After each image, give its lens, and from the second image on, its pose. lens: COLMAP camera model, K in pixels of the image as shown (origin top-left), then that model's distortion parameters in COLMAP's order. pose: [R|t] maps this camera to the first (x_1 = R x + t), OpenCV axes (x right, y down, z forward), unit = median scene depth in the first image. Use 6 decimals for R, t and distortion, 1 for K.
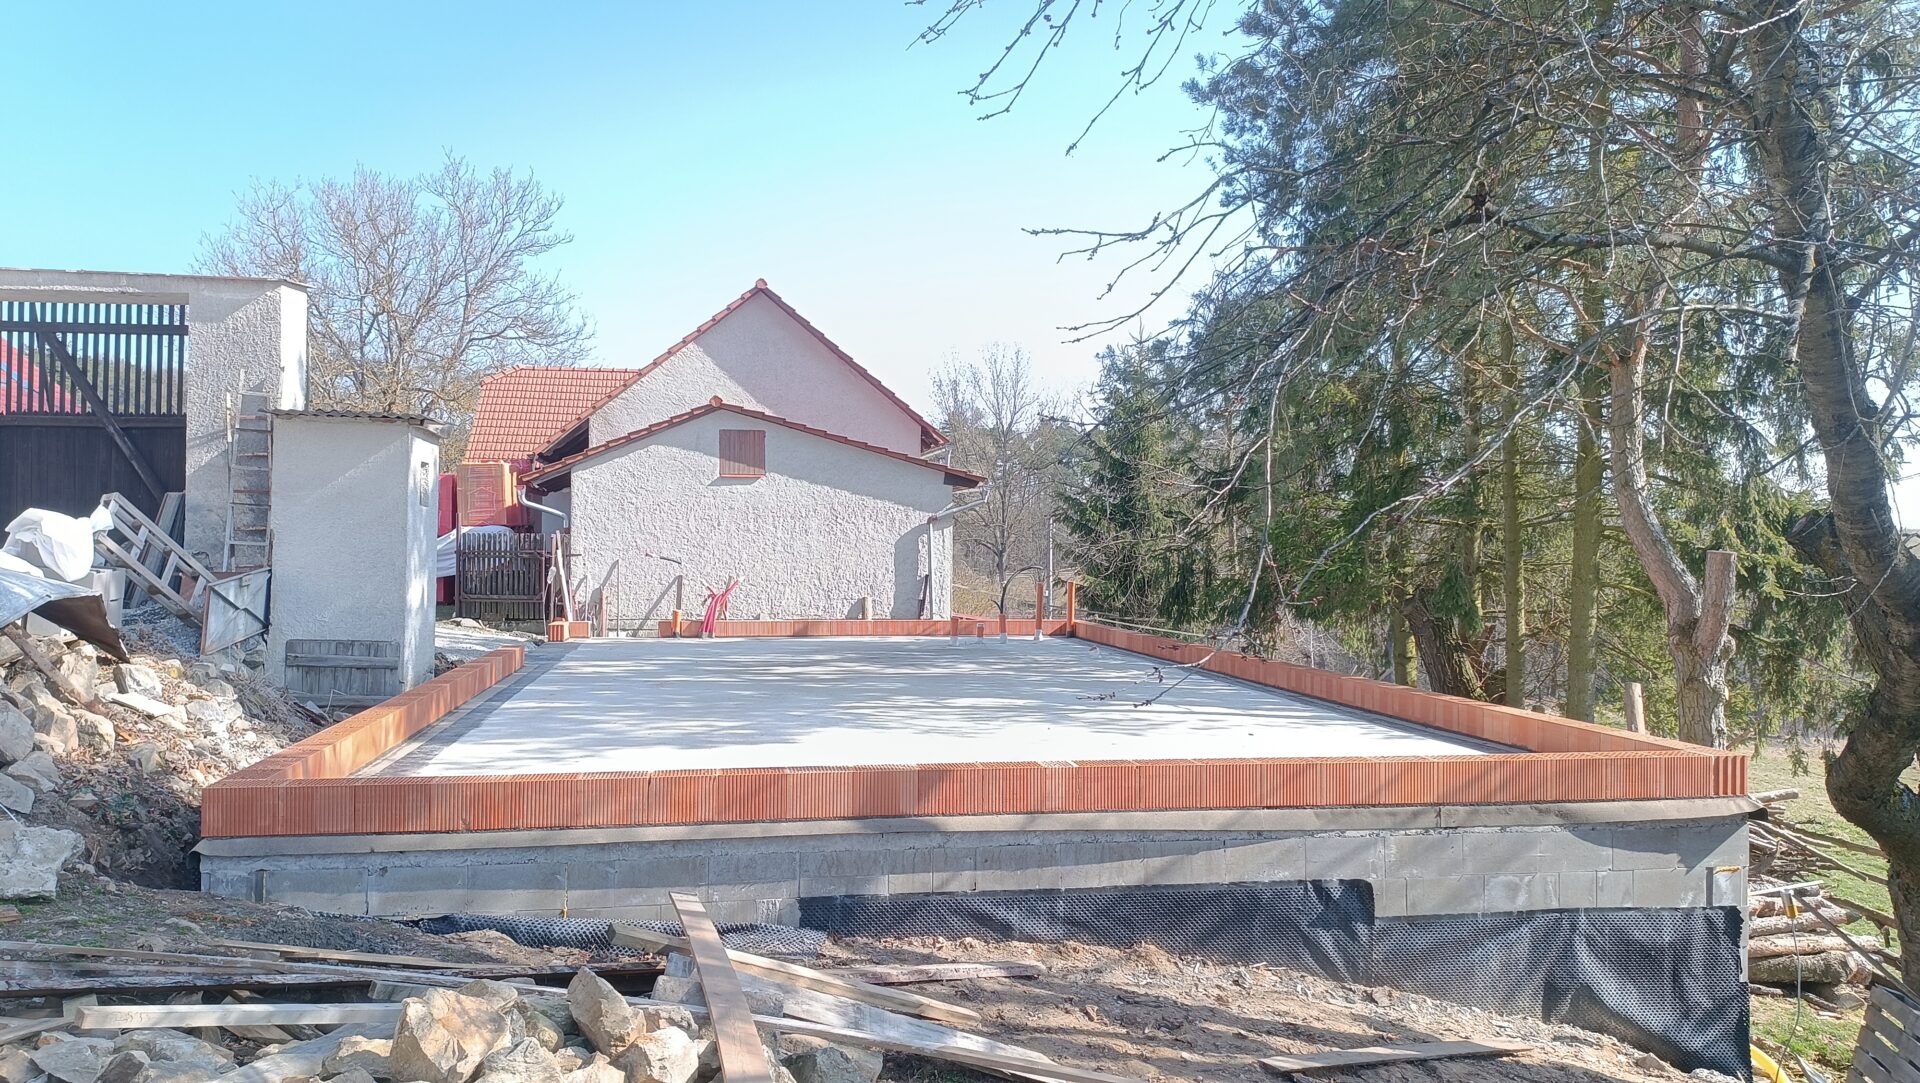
lens RADIAL K [[1370.5, 0, 960.7], [0, 1370.5, 552.9], [0, 0, 1]] dist [0.085052, -0.125705]
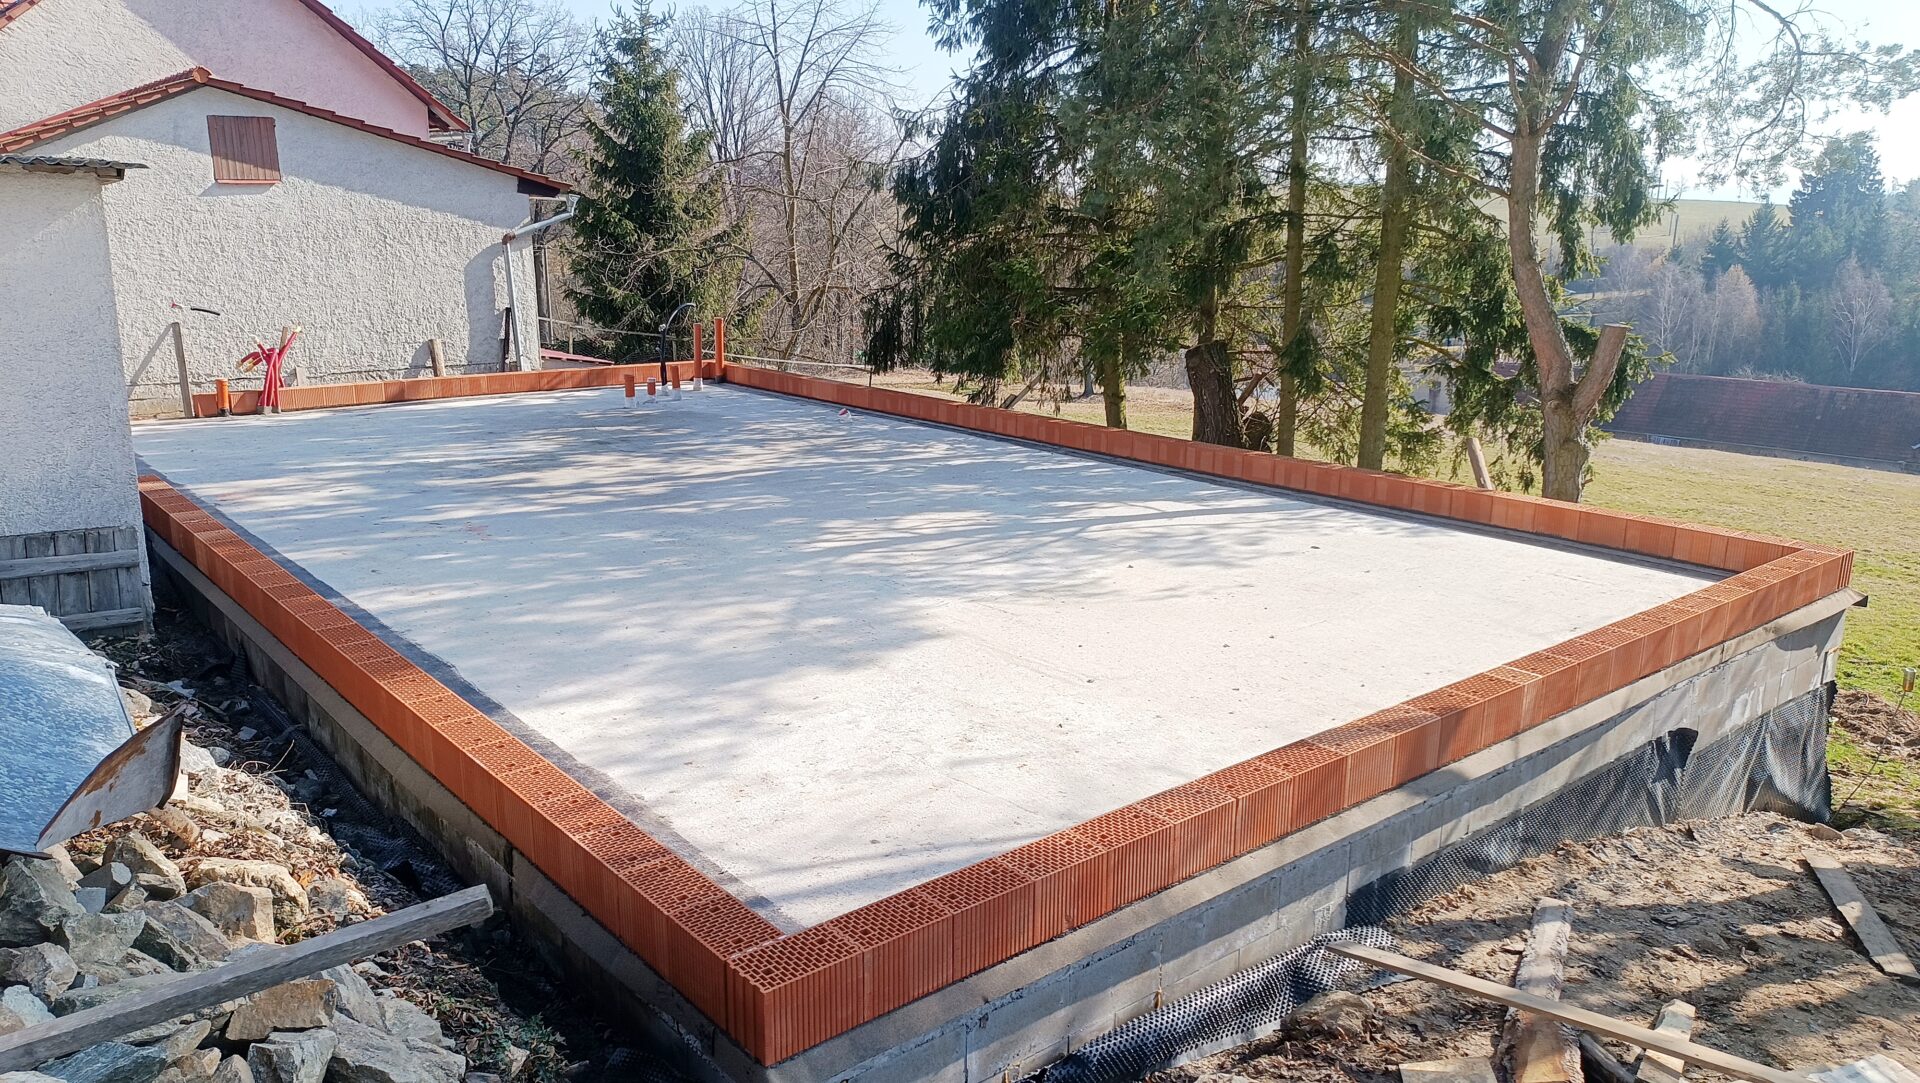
lens RADIAL K [[1370.5, 0, 960.7], [0, 1370.5, 552.9], [0, 0, 1]] dist [0.085052, -0.125705]
pose [[0.869205, -0.121082, 0.479397, -0.381670], [0.001028, 0.969993, 0.243130, -0.080183], [-0.494450, -0.210837, 0.843248, 0.261004]]
